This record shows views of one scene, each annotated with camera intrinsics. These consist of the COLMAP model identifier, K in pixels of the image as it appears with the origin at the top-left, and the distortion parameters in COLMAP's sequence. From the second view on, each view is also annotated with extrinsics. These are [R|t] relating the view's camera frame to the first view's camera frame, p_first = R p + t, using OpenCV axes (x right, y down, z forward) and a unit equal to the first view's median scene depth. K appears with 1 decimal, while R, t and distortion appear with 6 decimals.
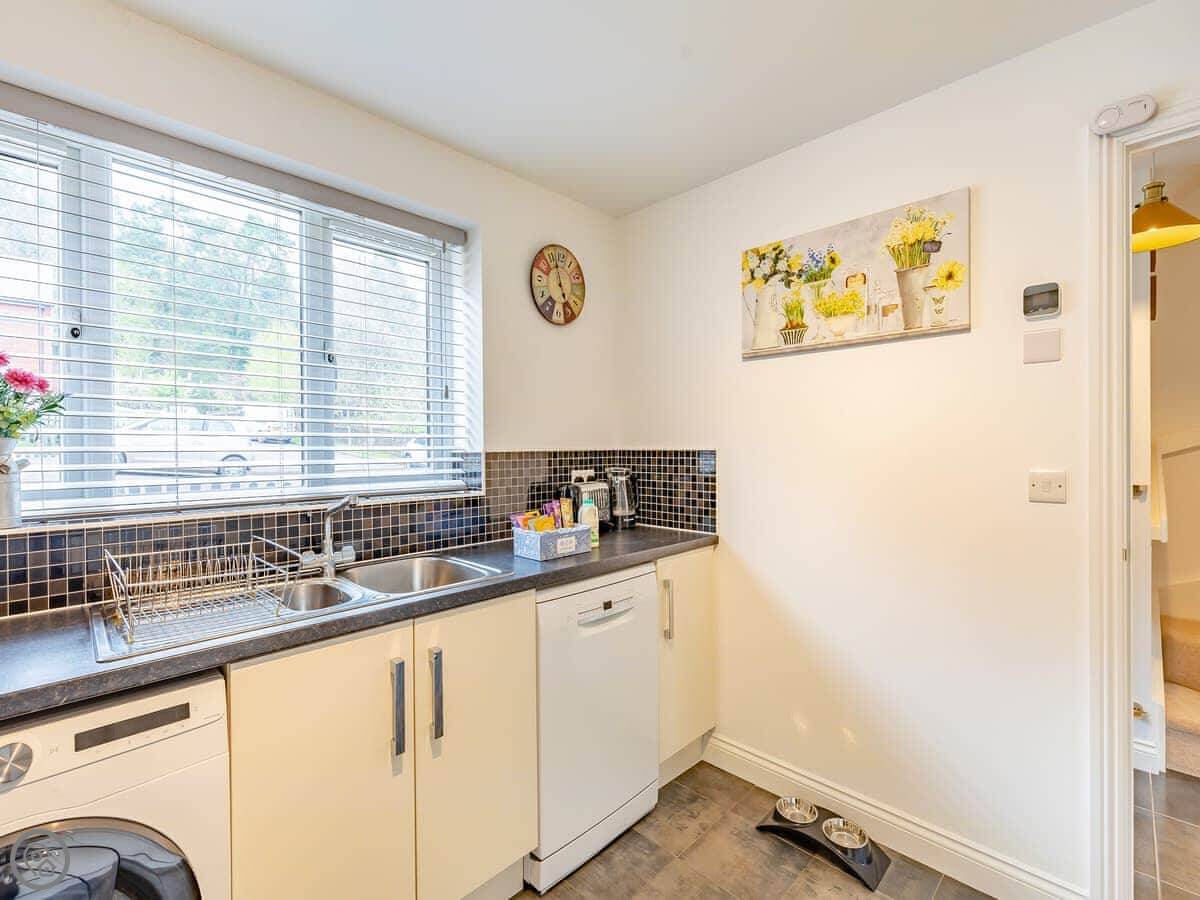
lens RADIAL K [[545.5, 0, 601.1], [0, 545.5, 448.3], [0, 0, 1]] dist [0.007739, -0.000026]
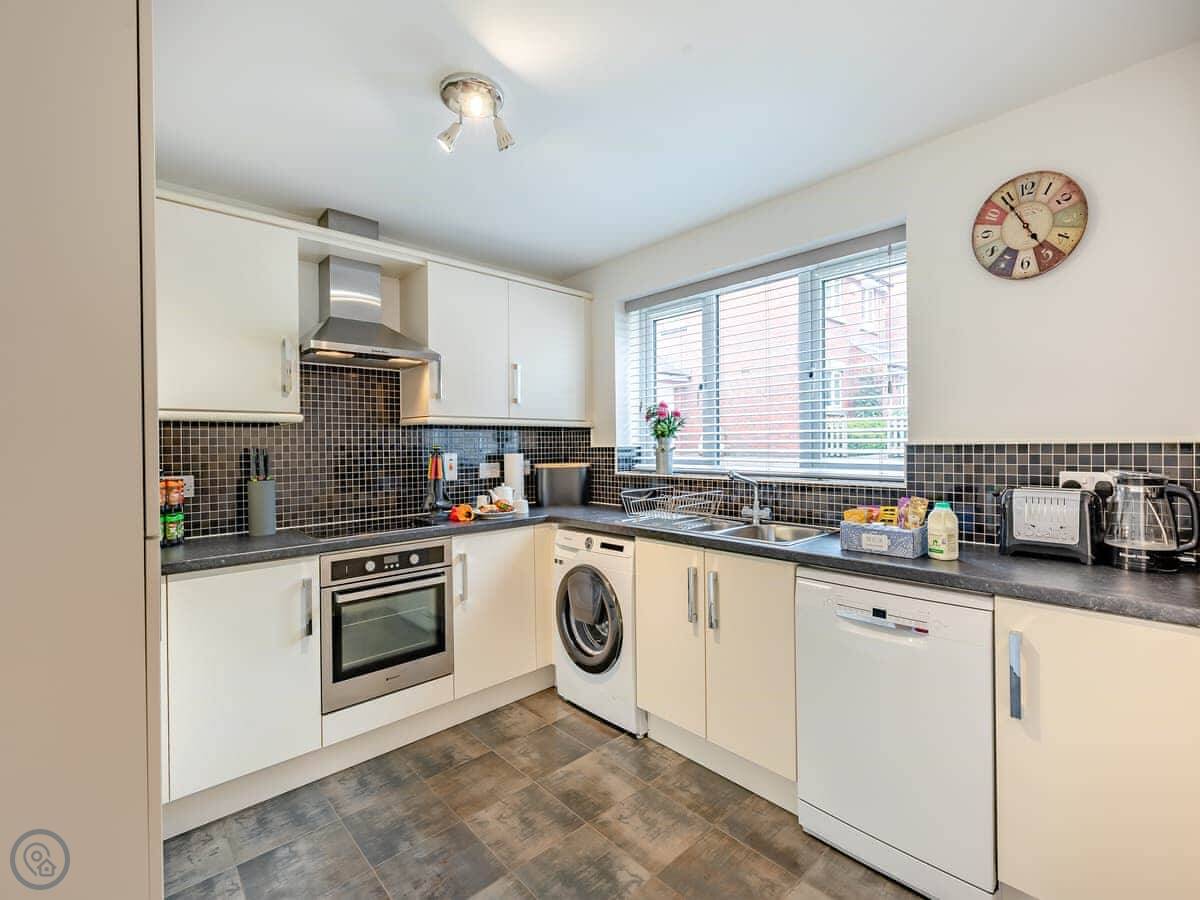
lens RADIAL K [[545.5, 0, 601.1], [0, 545.5, 448.3], [0, 0, 1]] dist [0.007739, -0.000026]
pose [[-0.058284, 0.014468, -0.998195, 0.808745], [0.007171, 0.999875, 0.014074, -0.004403], [0.998274, -0.006337, -0.058380, 0.501663]]
